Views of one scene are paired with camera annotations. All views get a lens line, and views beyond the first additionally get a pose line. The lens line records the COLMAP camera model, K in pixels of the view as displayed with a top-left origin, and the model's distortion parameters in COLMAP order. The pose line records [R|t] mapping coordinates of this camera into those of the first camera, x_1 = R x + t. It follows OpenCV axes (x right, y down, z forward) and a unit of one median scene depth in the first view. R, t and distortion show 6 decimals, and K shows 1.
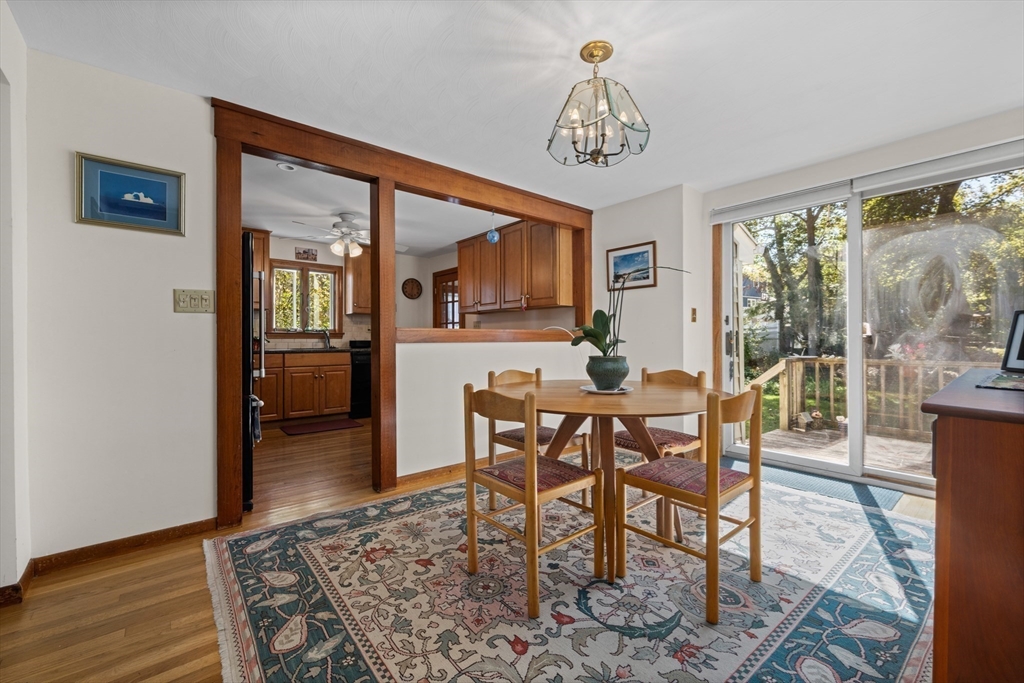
lens RADIAL K [[420.3, 0, 511.1], [0, 420.3, 338.9], [0, 0, 1]] dist [0.000448, -0.000073]
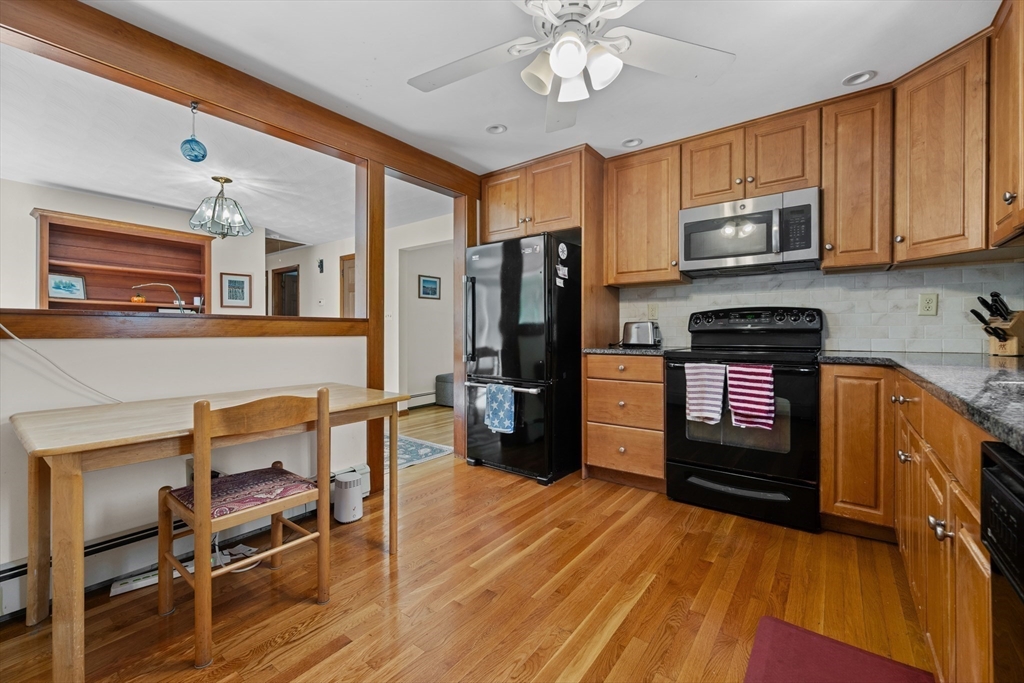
lens RADIAL K [[420.3, 0, 511.8], [0, 420.3, 334.6], [0, 0, 1]] dist [0.000448, -0.000073]
pose [[-0.973067, 0.005962, -0.230447, -0.570029], [0.005639, 0.999982, 0.002058, 0.019795], [0.230455, 0.000703, -0.973083, 2.825021]]
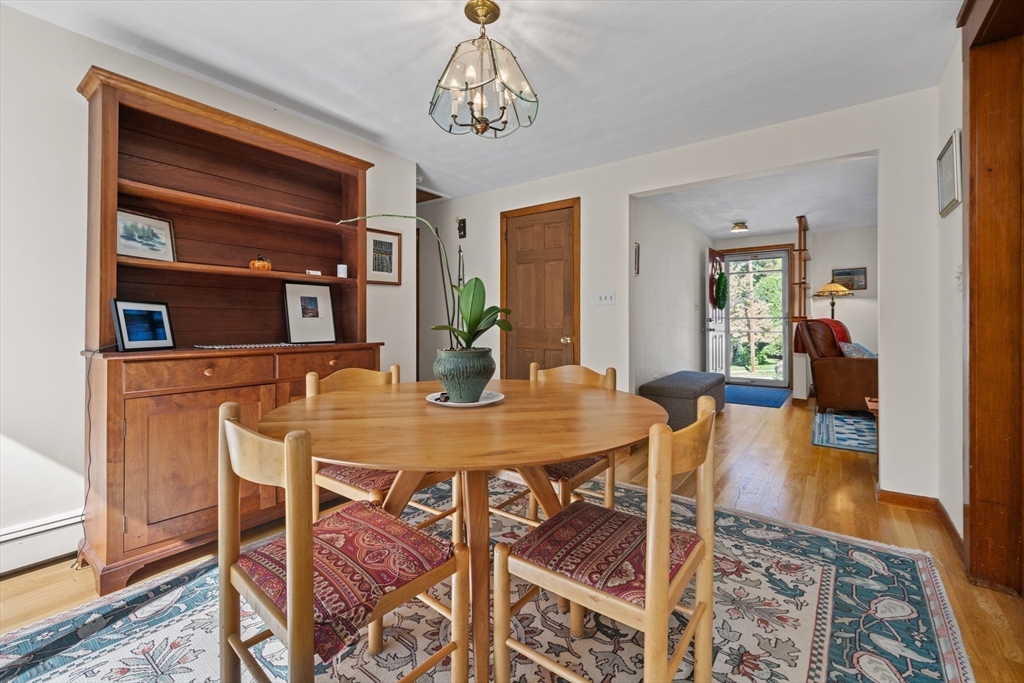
lens RADIAL K [[420.3, 0, 515.5], [0, 420.3, 321.2], [0, 0, 1]] dist [0.000448, -0.000073]
pose [[-0.970080, 0.003777, -0.242757, 0.319654], [0.003862, 0.999993, 0.000124, -0.001327], [0.242756, -0.000817, -0.970087, 1.713429]]
